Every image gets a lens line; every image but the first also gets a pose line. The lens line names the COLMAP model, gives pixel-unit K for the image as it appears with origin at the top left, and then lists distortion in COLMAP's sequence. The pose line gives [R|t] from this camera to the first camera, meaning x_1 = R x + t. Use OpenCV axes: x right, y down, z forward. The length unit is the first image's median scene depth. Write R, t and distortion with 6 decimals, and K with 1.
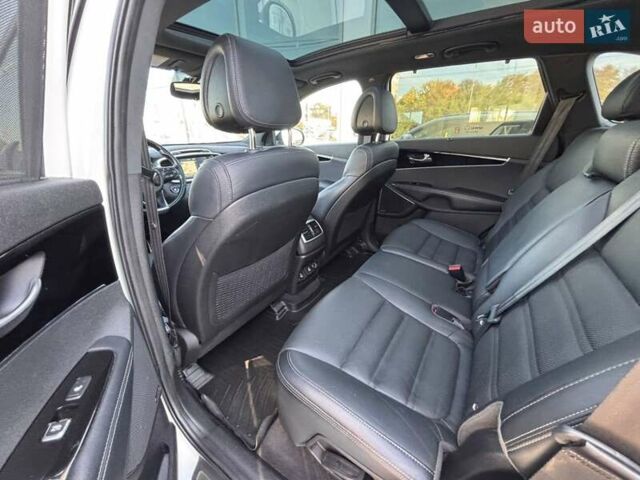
lens RADIAL K [[260.0, 0, 320.0], [0, 260.0, 240.0], [0, 0, 1]] dist [-0.000243, 0.000434]
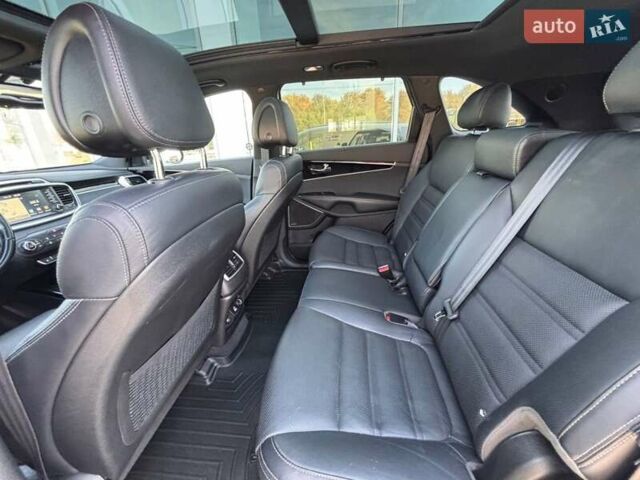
lens RADIAL K [[260.4, 0, 320.0], [0, 260.4, 240.0], [0, 0, 1]] dist [-0.000021, 0.000505]
pose [[0.895454, -0.187364, 0.403804, -0.104105], [0.201762, 0.979409, 0.007026, -0.061350], [-0.396806, 0.075180, 0.914818, 0.118821]]
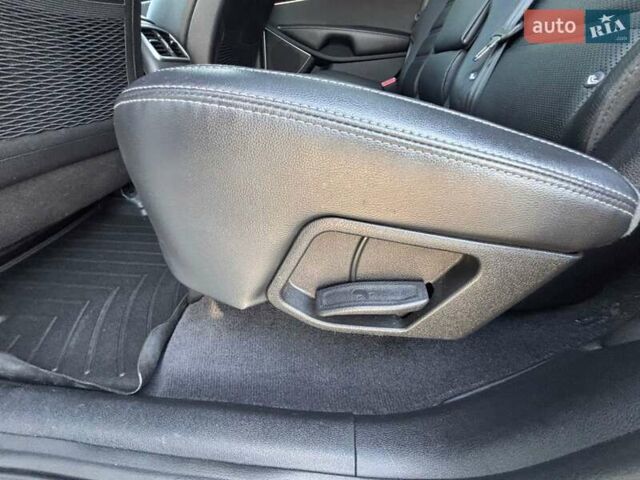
lens RADIAL K [[260.4, 0, 320.0], [0, 260.4, 240.0], [0, 0, 1]] dist [-0.000021, 0.000505]
pose [[0.892219, -0.241025, 0.381906, -0.055238], [0.176031, 0.964391, 0.197389, 0.330378], [-0.415883, -0.108887, 0.902876, 0.319126]]
